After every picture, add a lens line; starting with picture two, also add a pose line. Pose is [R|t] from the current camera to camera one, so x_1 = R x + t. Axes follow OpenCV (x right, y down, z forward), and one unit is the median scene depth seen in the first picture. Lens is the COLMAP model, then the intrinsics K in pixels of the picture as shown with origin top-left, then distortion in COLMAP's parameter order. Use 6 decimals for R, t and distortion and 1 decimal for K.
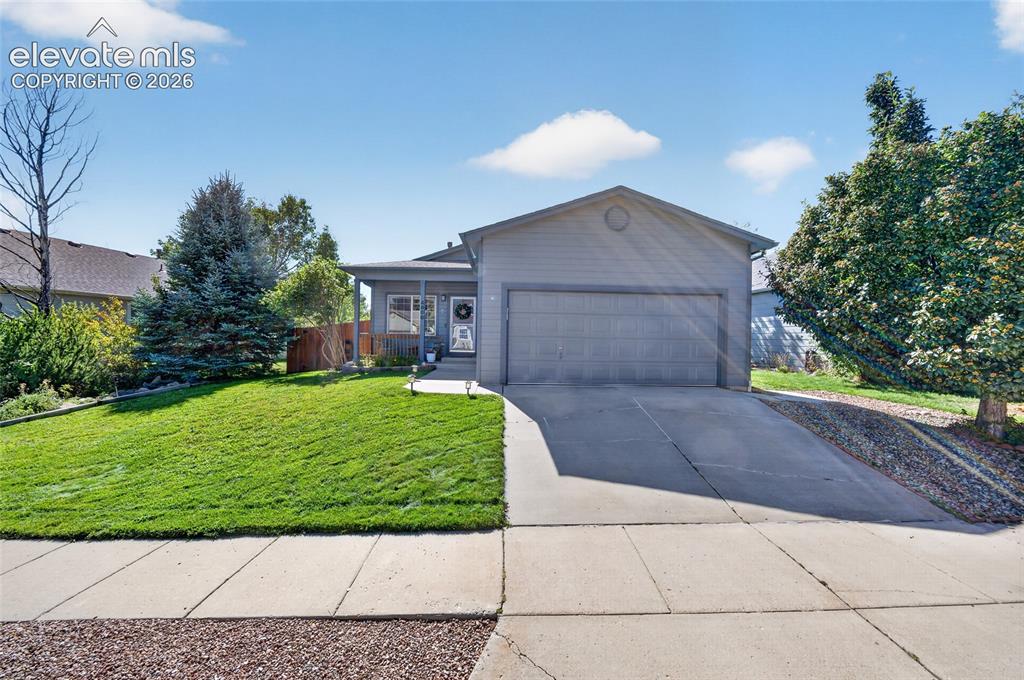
lens RADIAL K [[409.7, 0, 513.0], [0, 409.7, 351.2], [0, 0, 1]] dist [-0.001154, -0.000231]
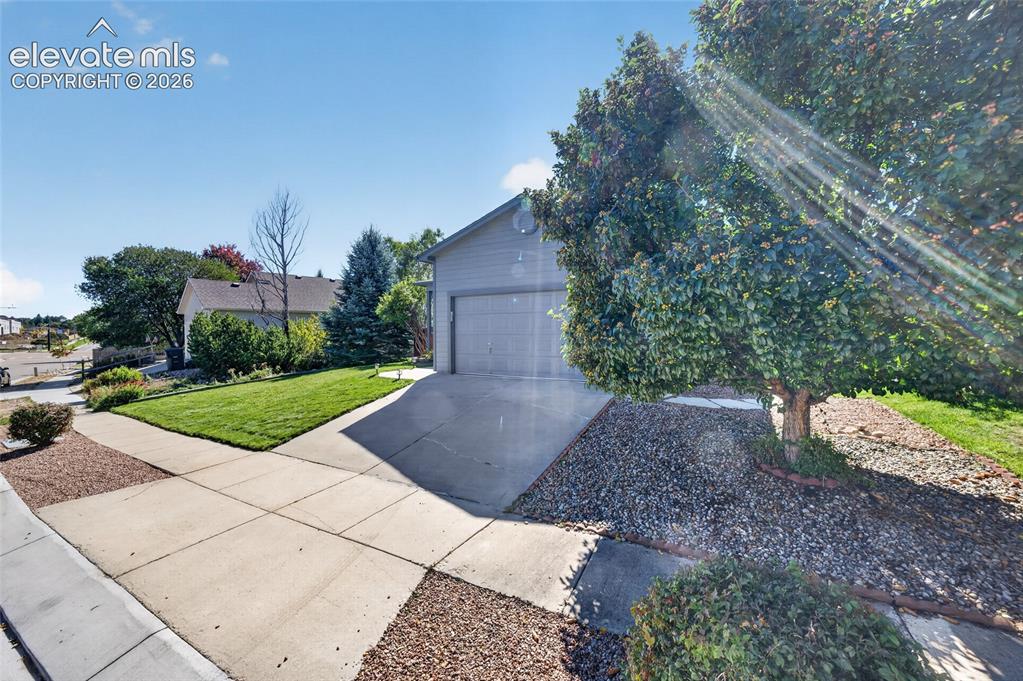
lens RADIAL K [[420.1, 0, 511.5], [0, 420.1, 340.5], [0, 0, 1]] dist [-0.000031, 0.000015]
pose [[0.828876, -0.009929, -0.559344, 0.831904], [0.002868, 0.999905, -0.013498, -0.000125], [0.559425, 0.009584, 0.828825, 0.059088]]
